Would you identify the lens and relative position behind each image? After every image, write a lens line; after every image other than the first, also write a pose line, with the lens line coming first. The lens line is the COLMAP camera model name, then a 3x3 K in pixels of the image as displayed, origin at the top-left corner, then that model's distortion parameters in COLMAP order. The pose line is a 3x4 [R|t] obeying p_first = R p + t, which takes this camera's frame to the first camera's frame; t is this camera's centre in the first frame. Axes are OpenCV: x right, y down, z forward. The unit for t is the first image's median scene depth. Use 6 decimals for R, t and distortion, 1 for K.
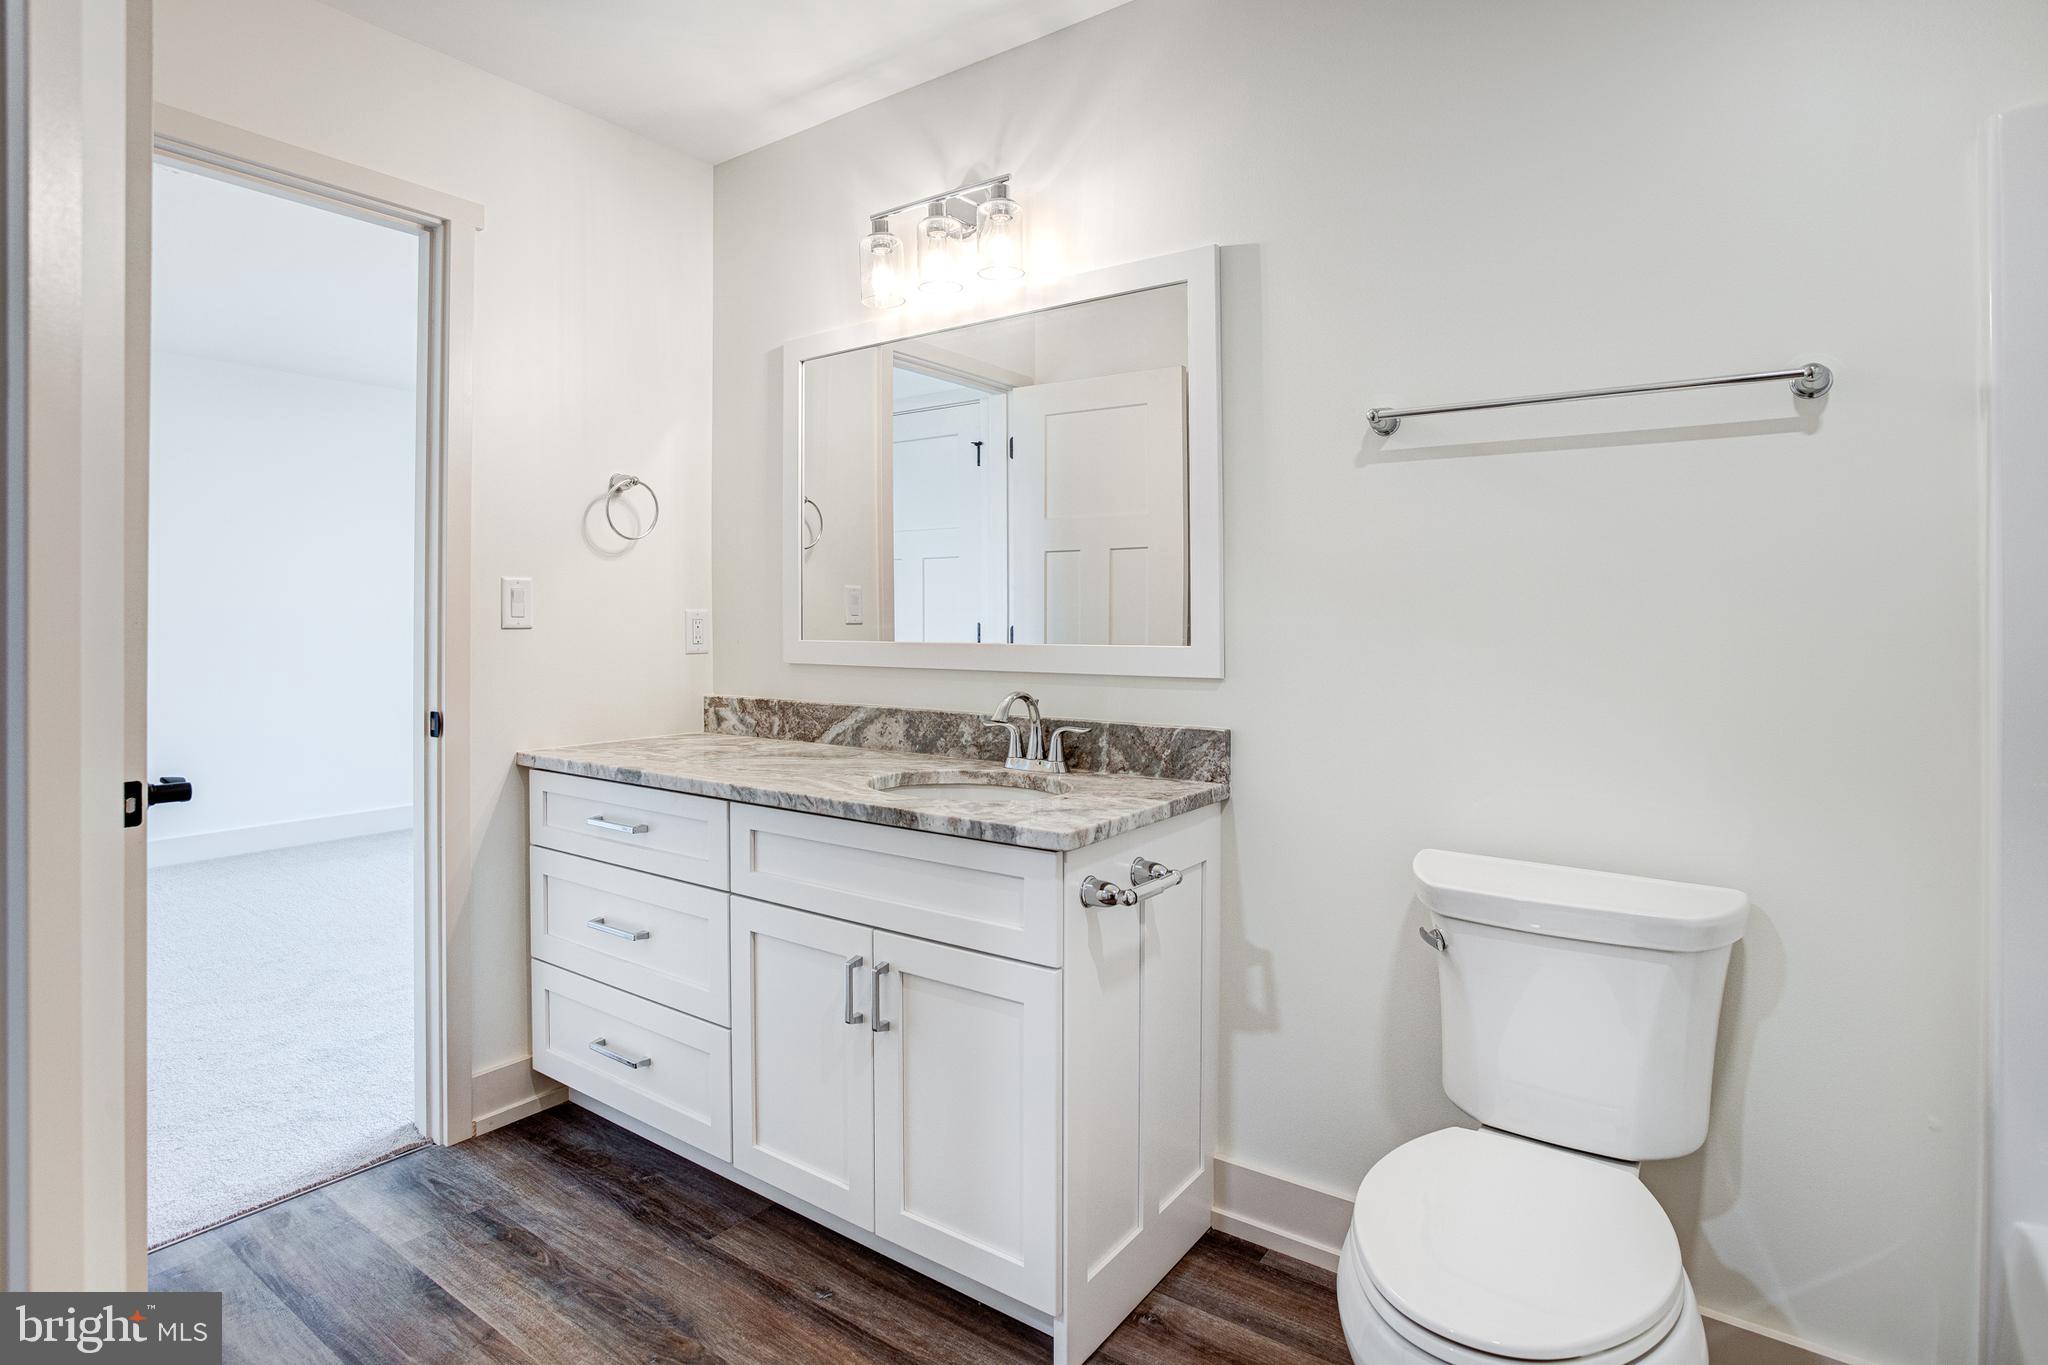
lens RADIAL K [[1036.1, 0, 988.5], [0, 1036.1, 605.1], [0, 0, 1]] dist [-0.029774, 0.011449]
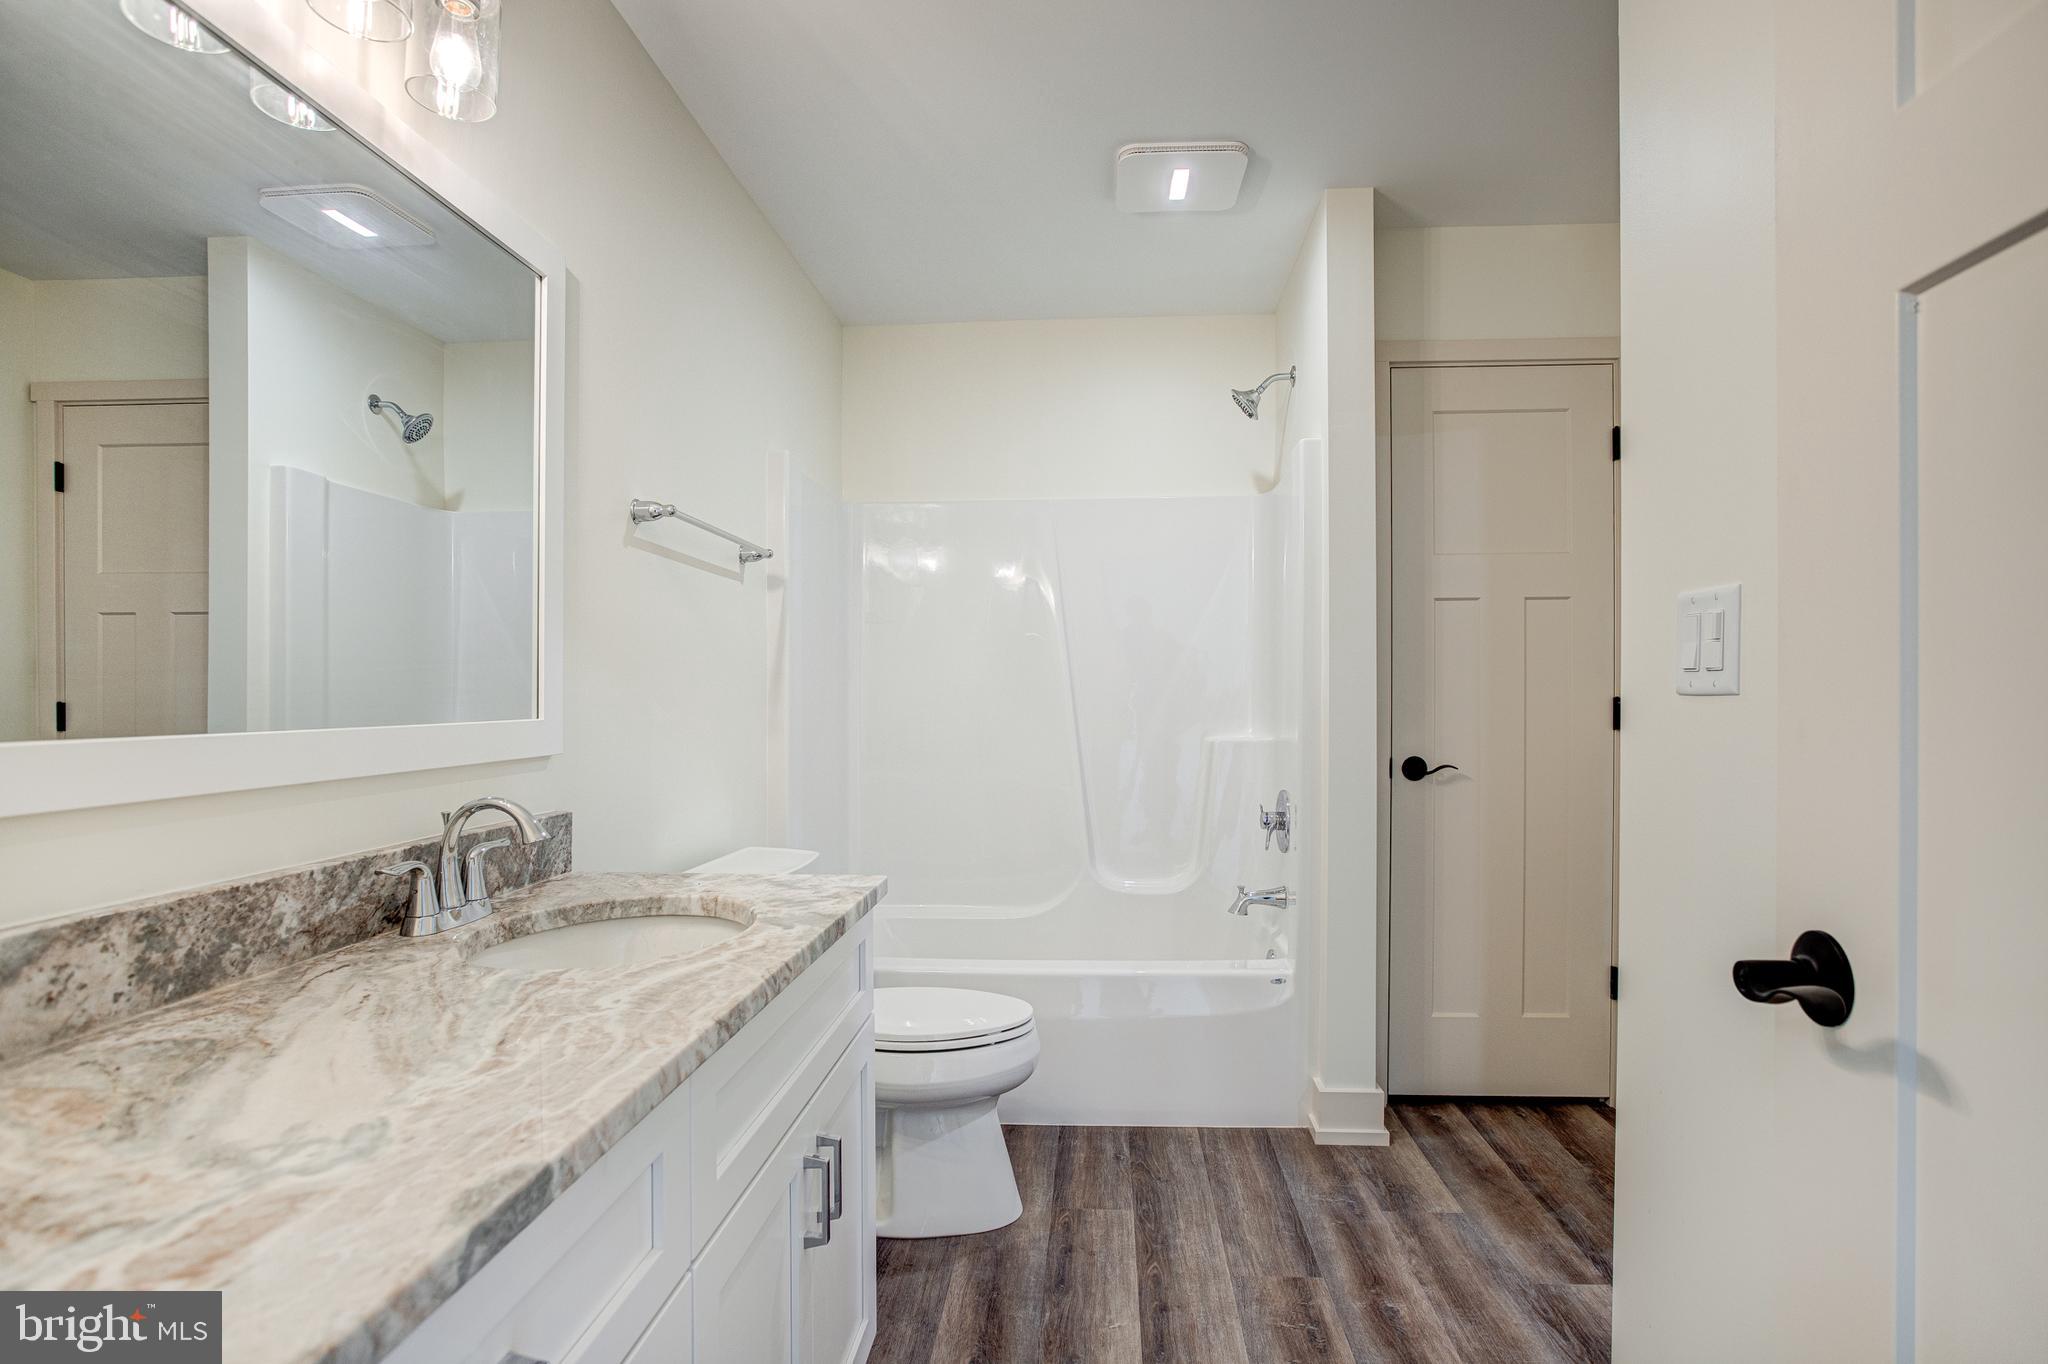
lens RADIAL K [[1036.1, 0, 1018.3], [0, 1036.1, 694.4], [0, 0, 1]] dist [-0.029774, 0.011449]
pose [[-0.520460, -0.002881, 0.853881, -0.706952], [-0.014900, 0.999873, -0.005708, 0.019703], [-0.853756, -0.015694, -0.520437, 1.099912]]
